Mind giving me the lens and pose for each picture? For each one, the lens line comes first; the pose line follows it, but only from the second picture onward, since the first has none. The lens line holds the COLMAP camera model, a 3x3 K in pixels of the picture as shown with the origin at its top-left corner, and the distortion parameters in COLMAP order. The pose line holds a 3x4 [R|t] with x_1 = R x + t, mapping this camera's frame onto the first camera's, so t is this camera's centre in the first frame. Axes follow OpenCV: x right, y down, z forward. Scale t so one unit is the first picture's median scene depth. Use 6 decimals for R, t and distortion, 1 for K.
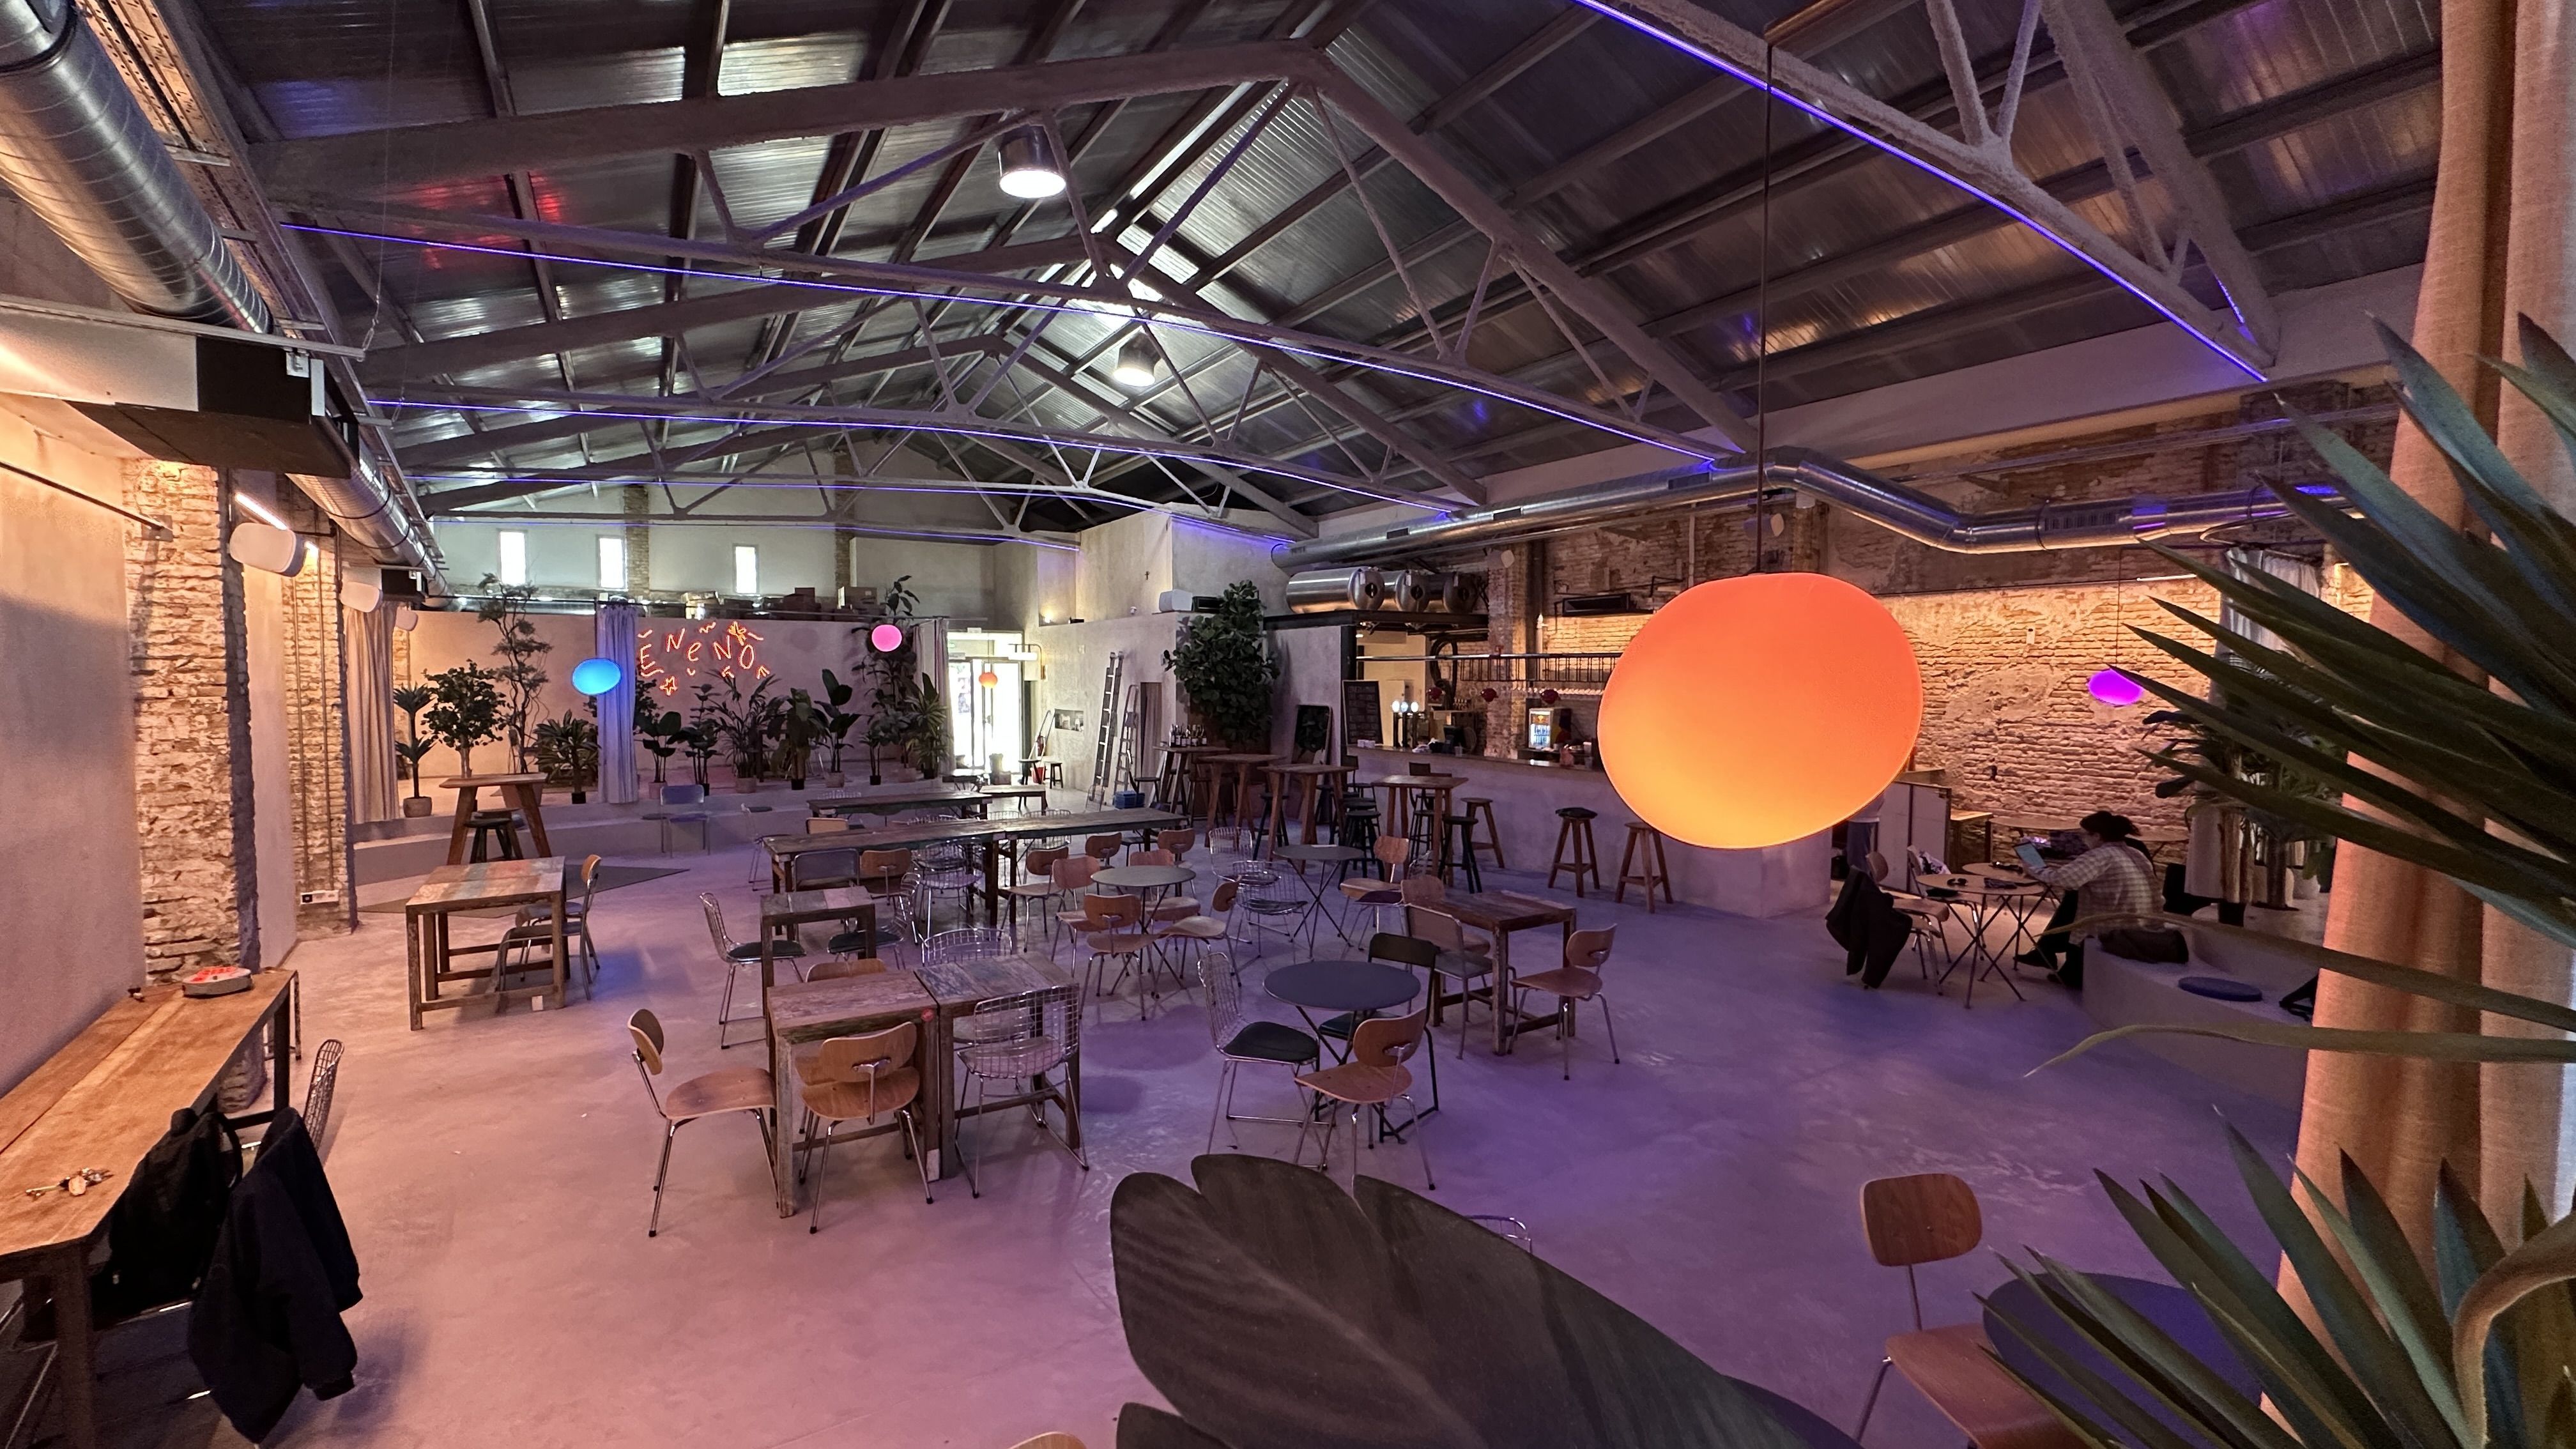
lens RADIAL K [[1019.8, 0, 1298.4], [0, 1019.8, 717.8], [0, 0, 1]] dist [-0.000927, -0.000208]
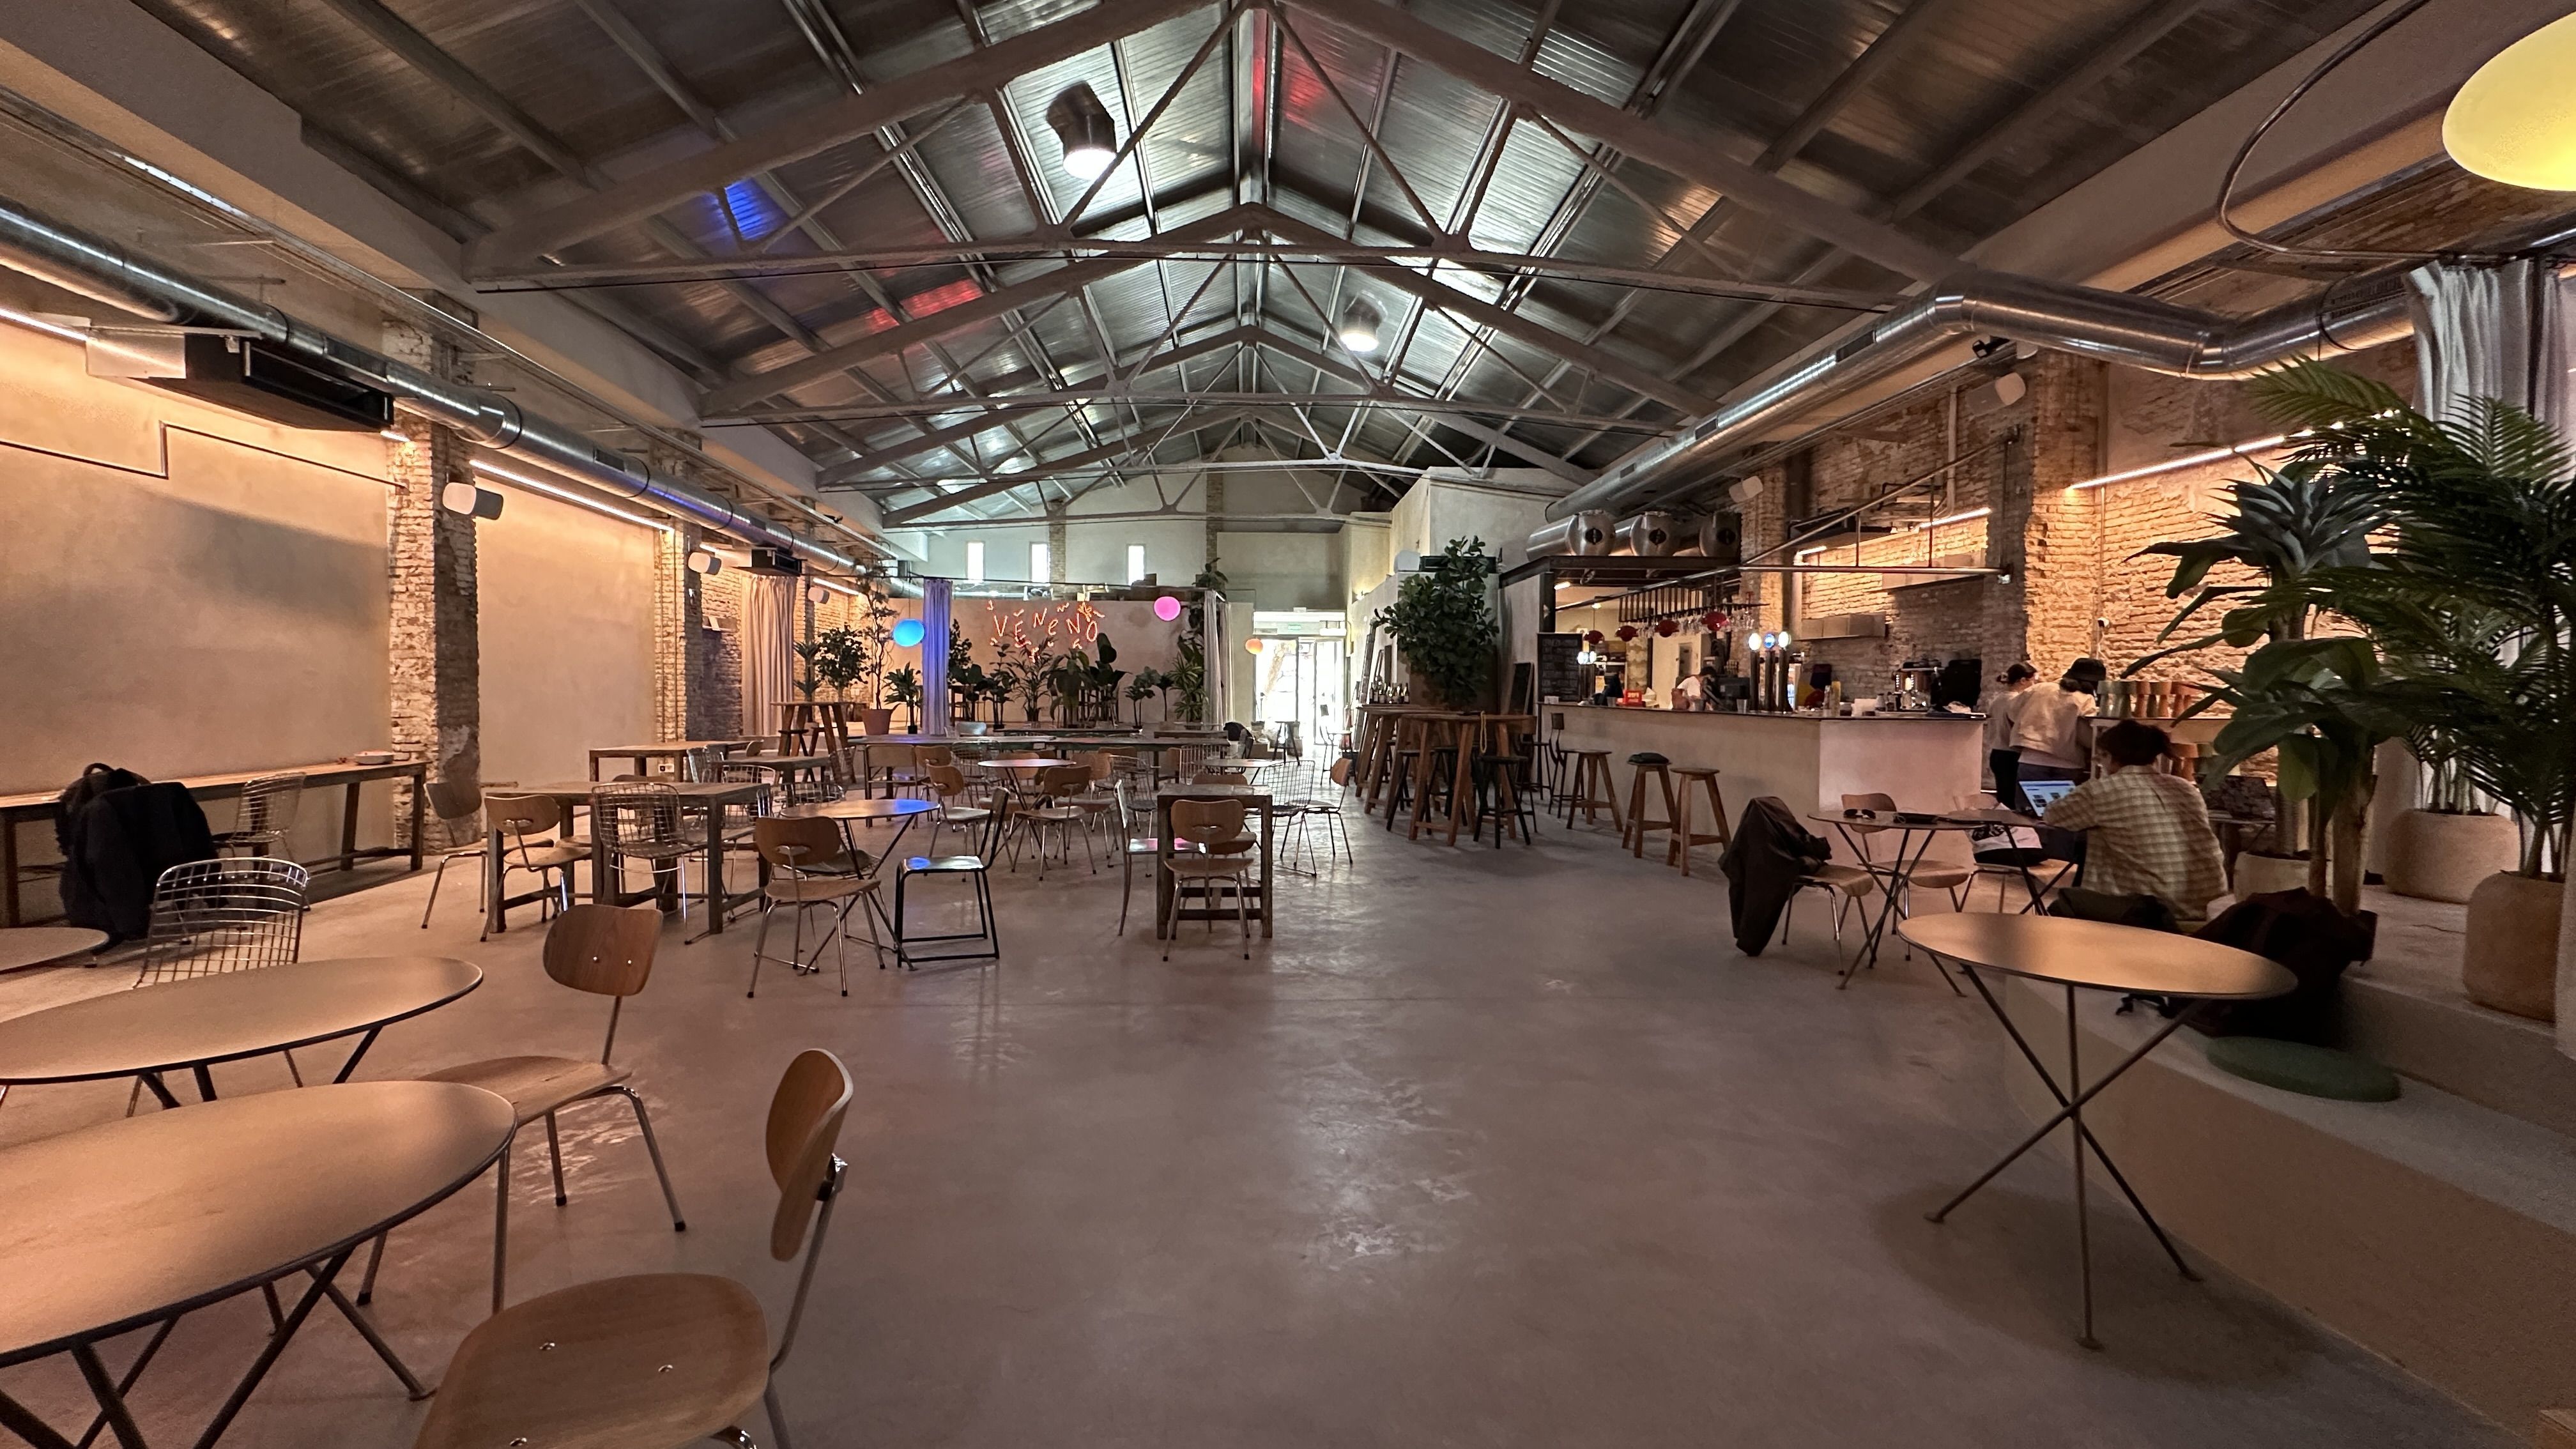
lens RADIAL K [[1019.8, 0, 1298.4], [0, 1019.8, 717.8], [0, 0, 1]] dist [-0.000927, -0.000208]
pose [[0.873691, 0.019285, -0.486098, 0.337738], [-0.024989, 0.999674, -0.005255, 0.056186], [0.485838, 0.016738, 0.873888, 0.100556]]
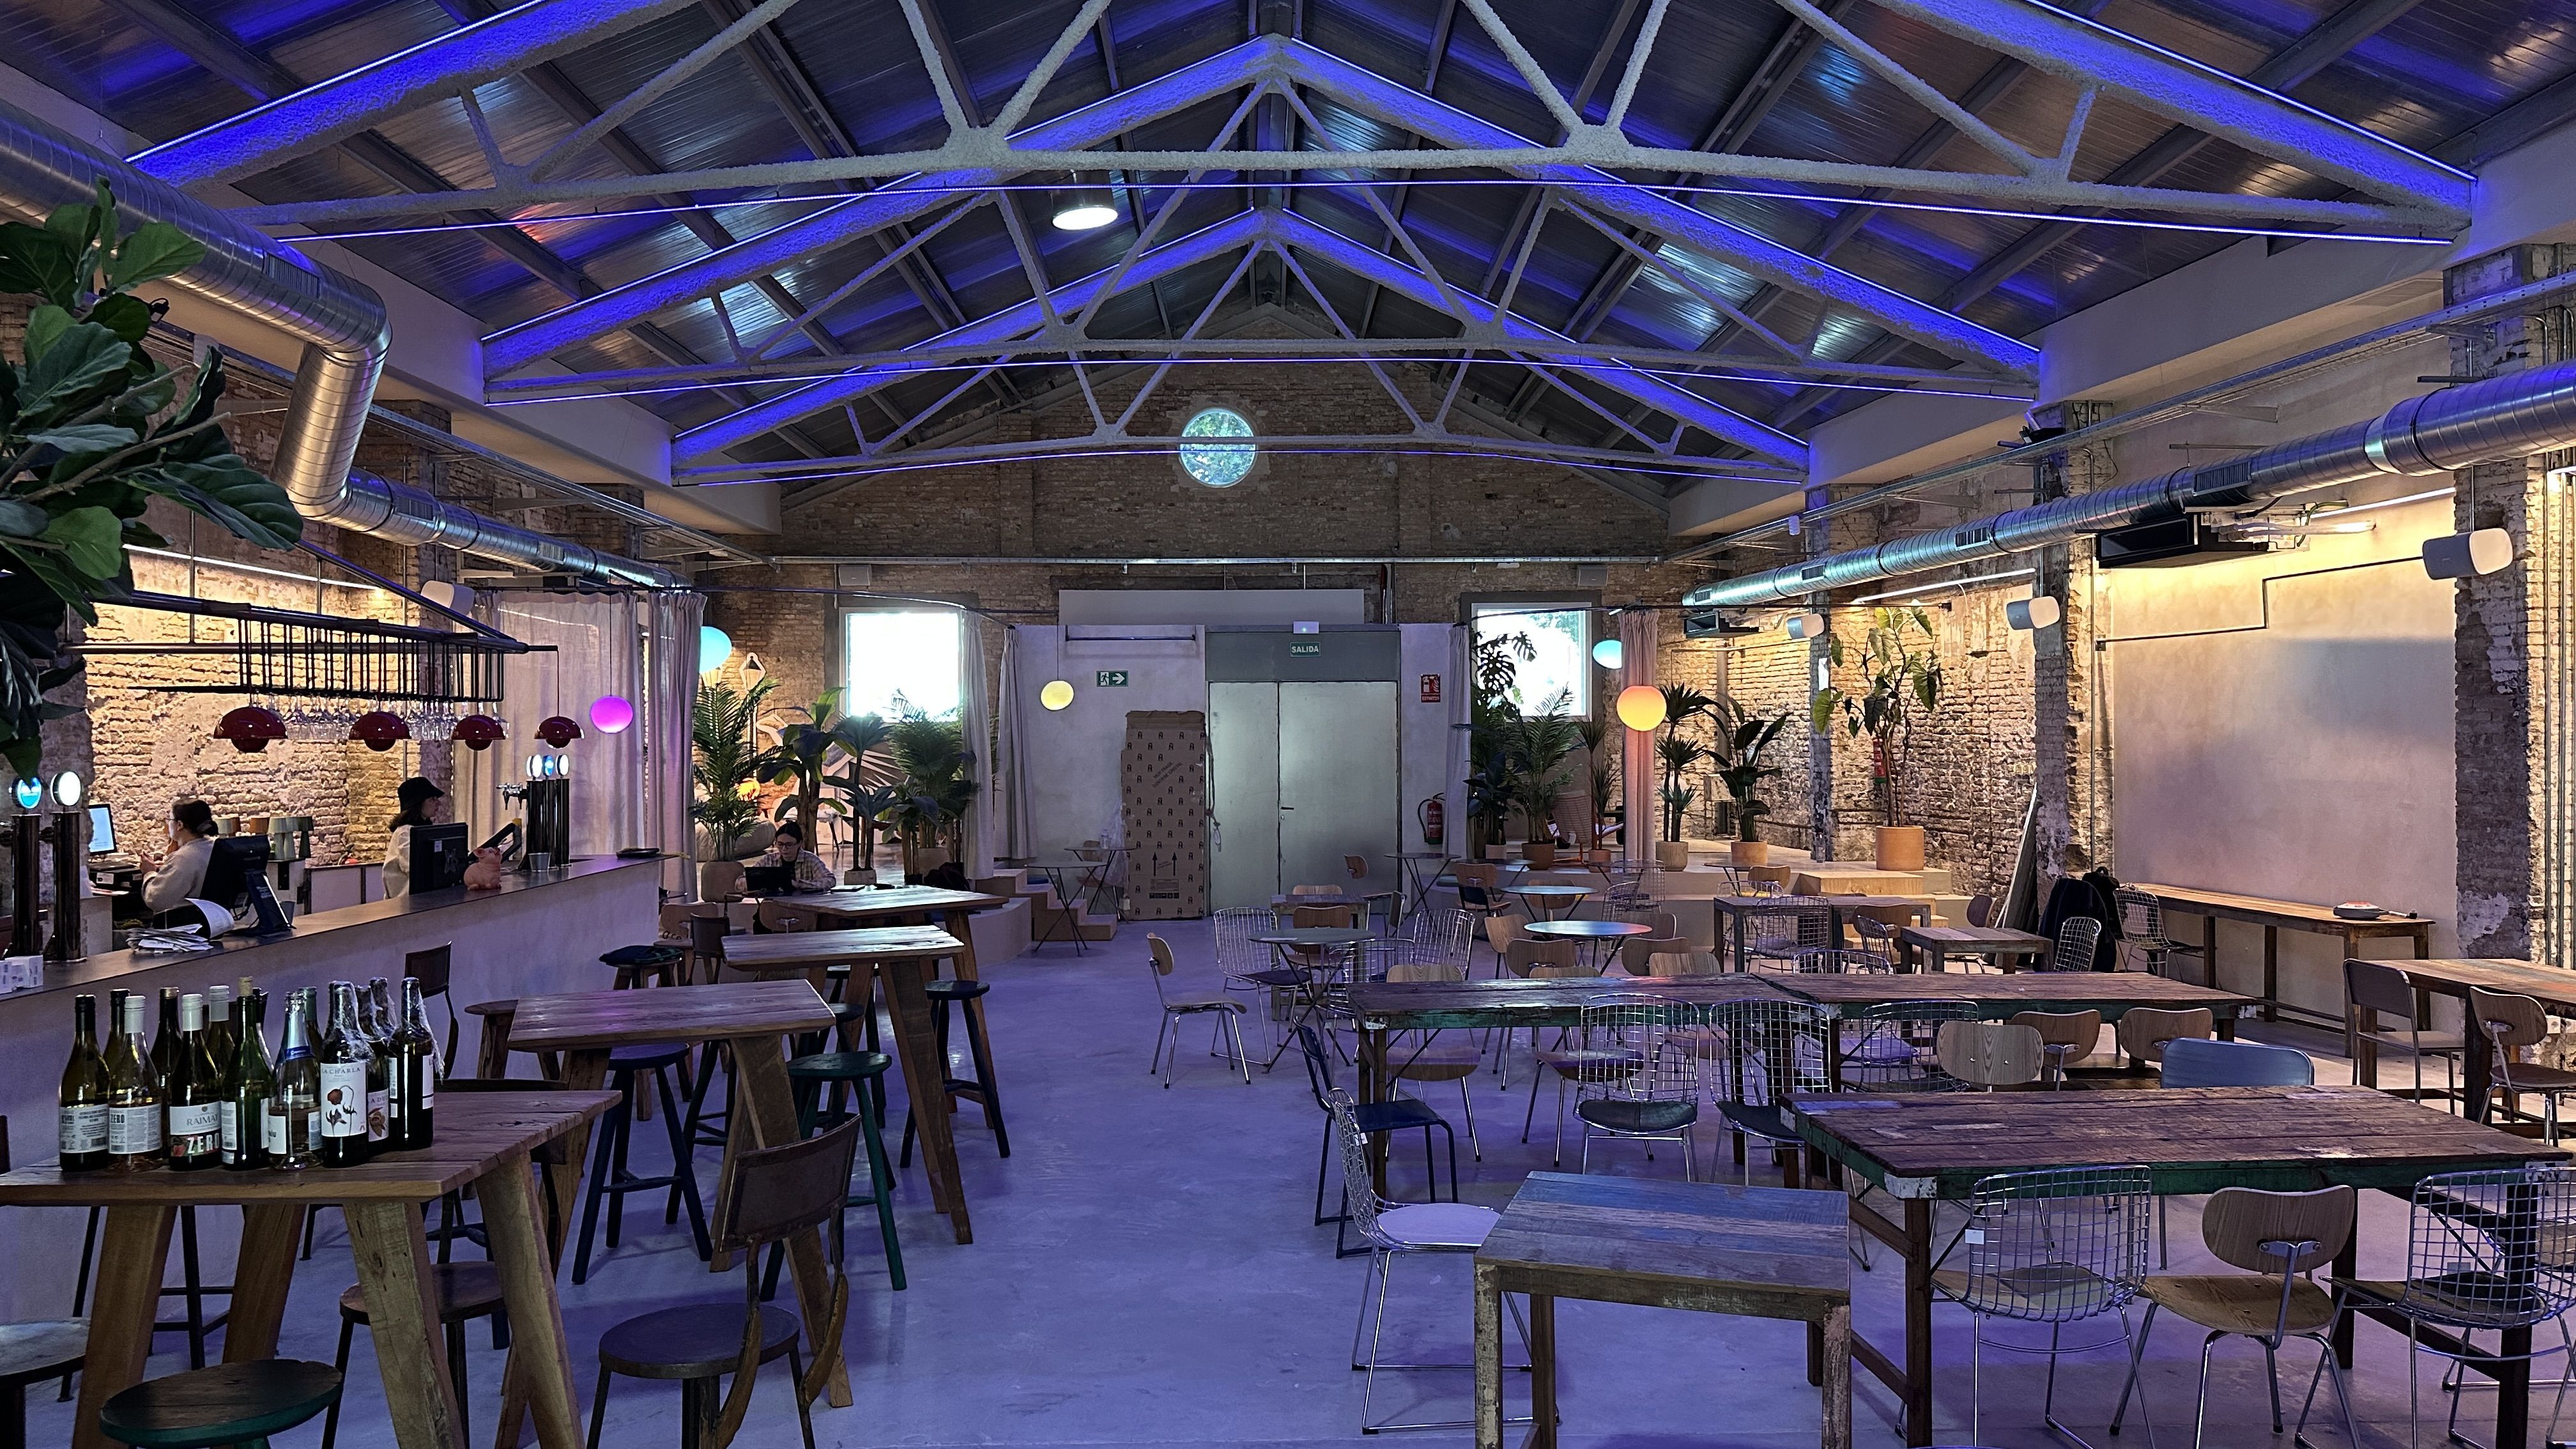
lens RADIAL K [[1781.2, 0, 1297.6], [0, 1781.2, 736.7], [0, 0, 1]] dist [0.116964, -0.003138]
pose [[-0.860116, 0.005185, 0.510072, -0.383311], [0.025725, 0.999117, 0.033221, -0.029749], [-0.509449, 0.041696, -0.859490, 1.287437]]
